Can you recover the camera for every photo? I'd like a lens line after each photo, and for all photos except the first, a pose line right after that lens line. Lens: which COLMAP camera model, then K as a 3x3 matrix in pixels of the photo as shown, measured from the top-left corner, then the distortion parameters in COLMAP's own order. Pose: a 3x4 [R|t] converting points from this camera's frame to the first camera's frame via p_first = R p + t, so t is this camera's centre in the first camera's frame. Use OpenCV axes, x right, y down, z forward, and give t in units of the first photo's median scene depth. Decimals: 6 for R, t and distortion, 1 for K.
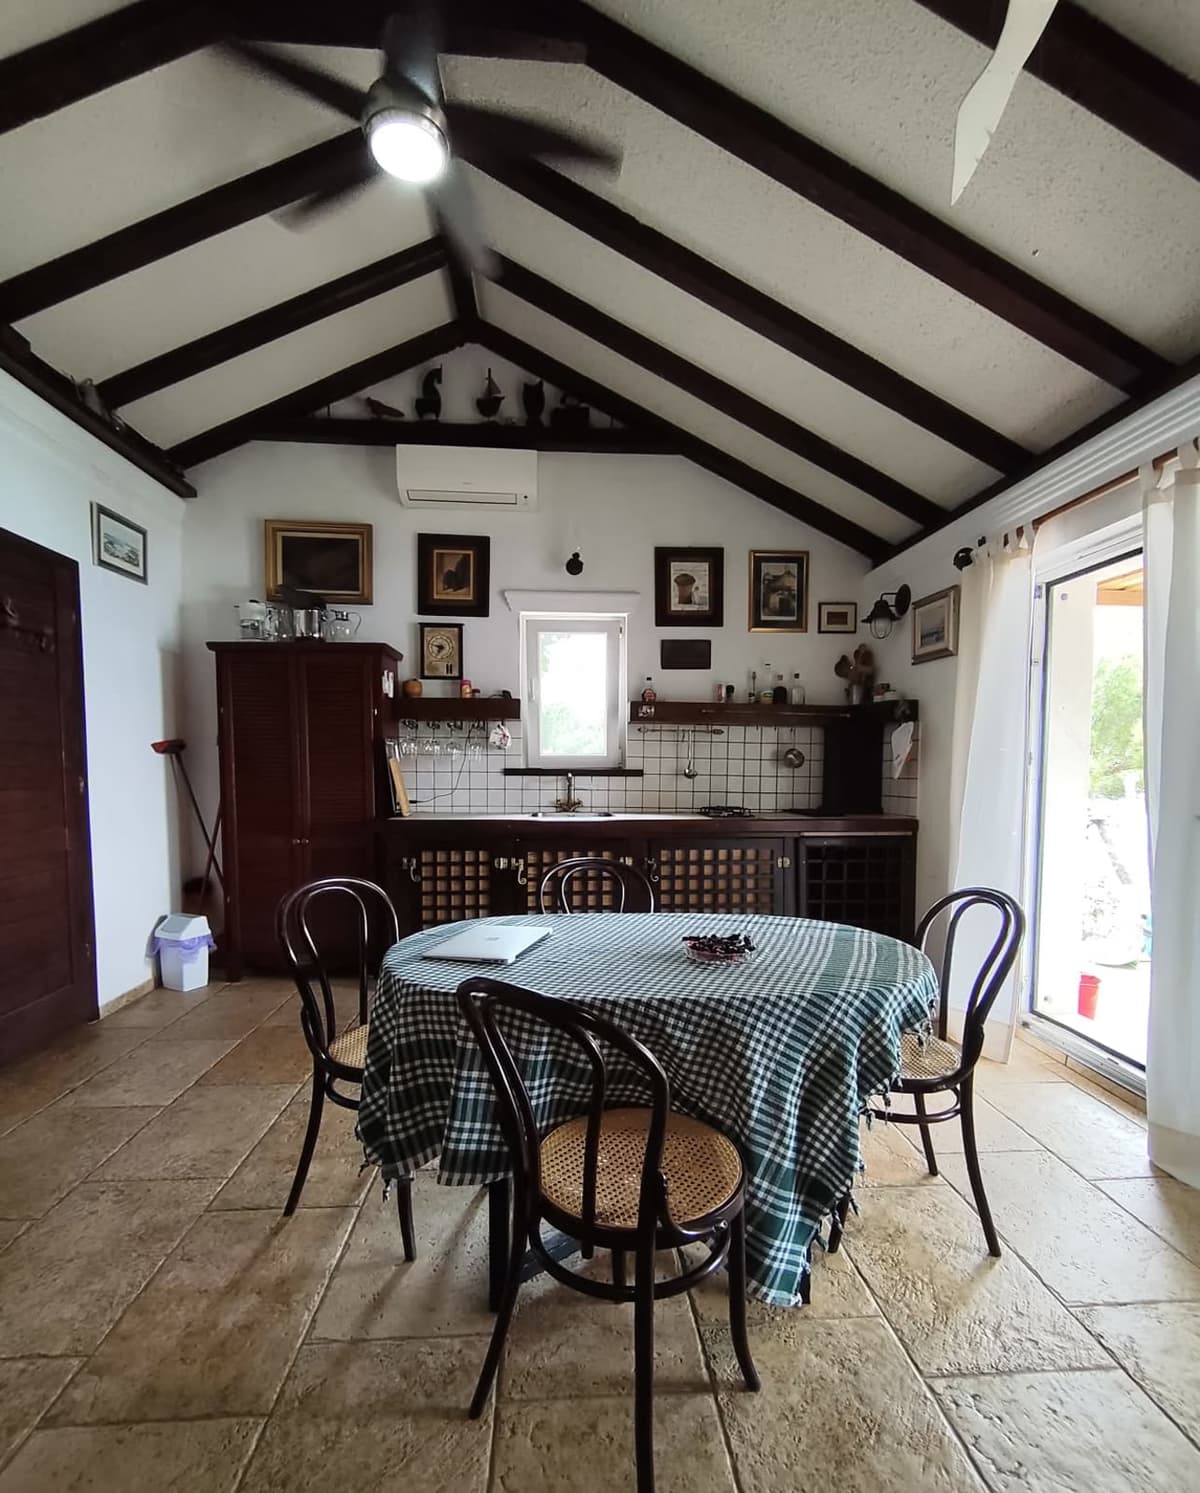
lens RADIAL K [[706.3, 0, 602.3], [0, 706.3, 808.3], [0, 0, 1]] dist [0.000355, 0.000064]
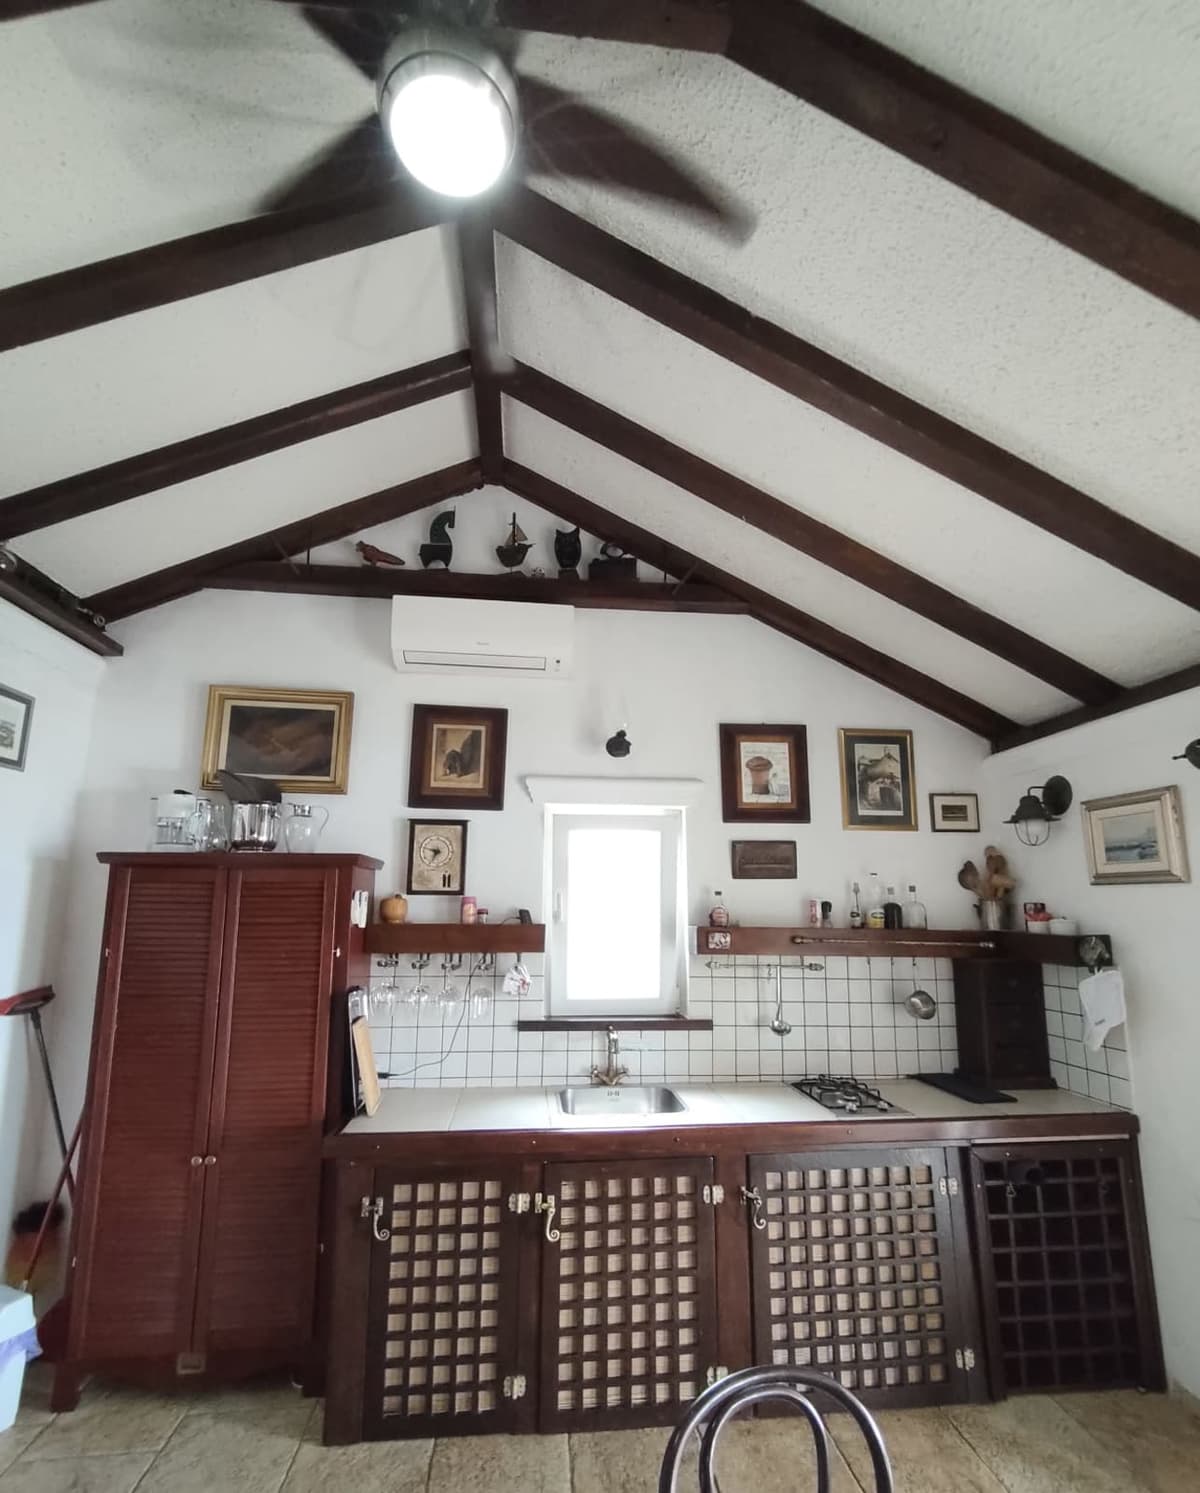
lens RADIAL K [[711.6, 0, 603.0], [0, 711.6, 801.9], [0, 0, 1]] dist [-0.000513, 0.001160]
pose [[0.999380, 0.006659, 0.034573, -0.082597], [0.000937, 0.976574, -0.215181, -0.119942], [-0.035196, 0.215080, 0.975962, 0.264825]]
